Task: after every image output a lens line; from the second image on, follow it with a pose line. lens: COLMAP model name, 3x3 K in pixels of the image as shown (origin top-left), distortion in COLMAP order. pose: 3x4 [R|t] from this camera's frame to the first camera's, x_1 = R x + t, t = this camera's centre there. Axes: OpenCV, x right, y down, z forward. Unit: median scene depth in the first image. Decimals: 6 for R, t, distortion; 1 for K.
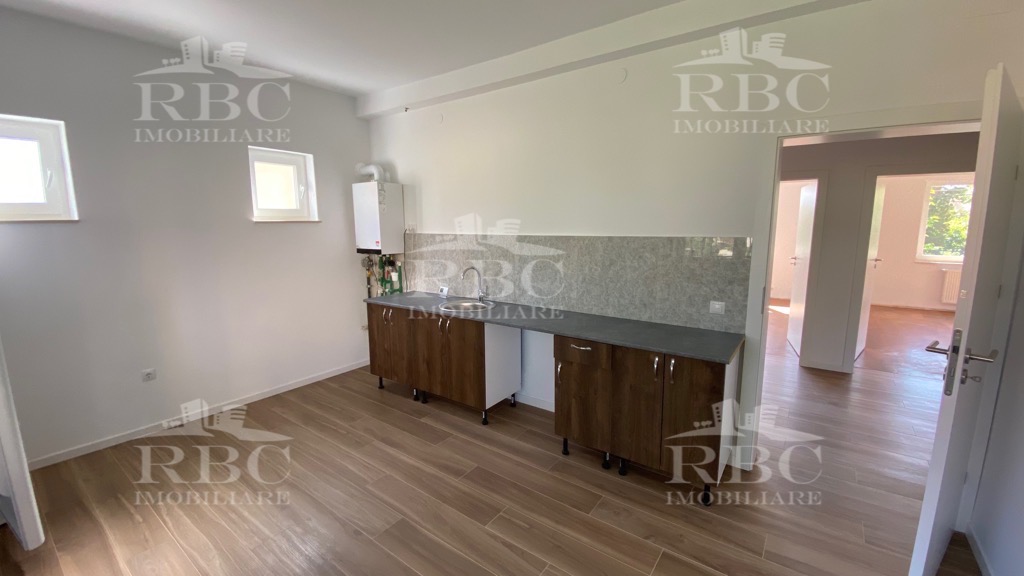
lens RADIAL K [[423.9, 0, 513.0], [0, 423.9, 287.8], [0, 0, 1]] dist [-0.002923, -0.000541]
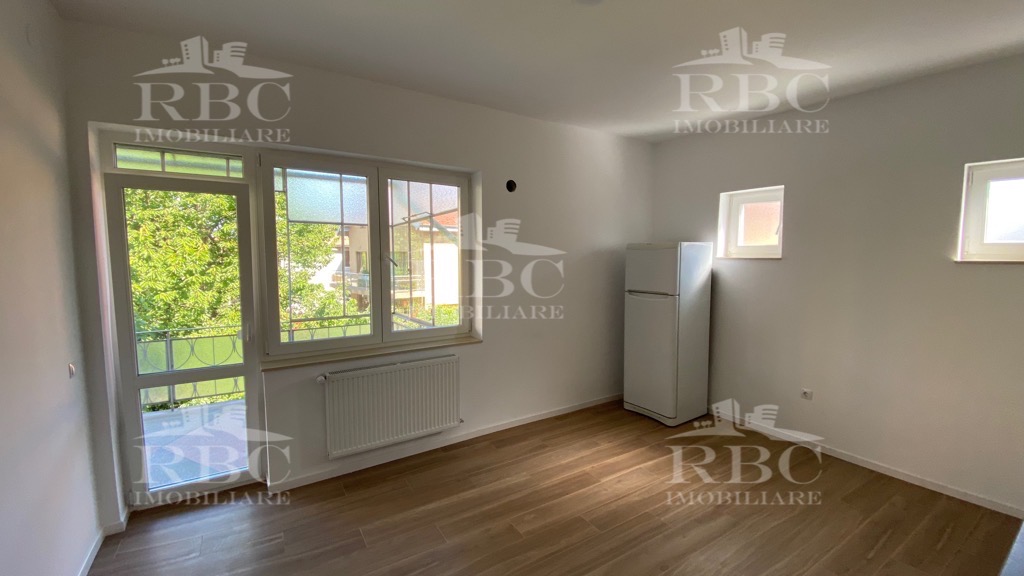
lens RADIAL K [[423.9, 0, 512.1], [0, 423.9, 287.0], [0, 0, 1]] dist [-0.002923, -0.000541]
pose [[-0.350859, 0.080258, -0.932982, 0.451939], [-0.149963, 0.978646, 0.140582, -0.115772], [0.924342, 0.189237, -0.331331, 0.601250]]
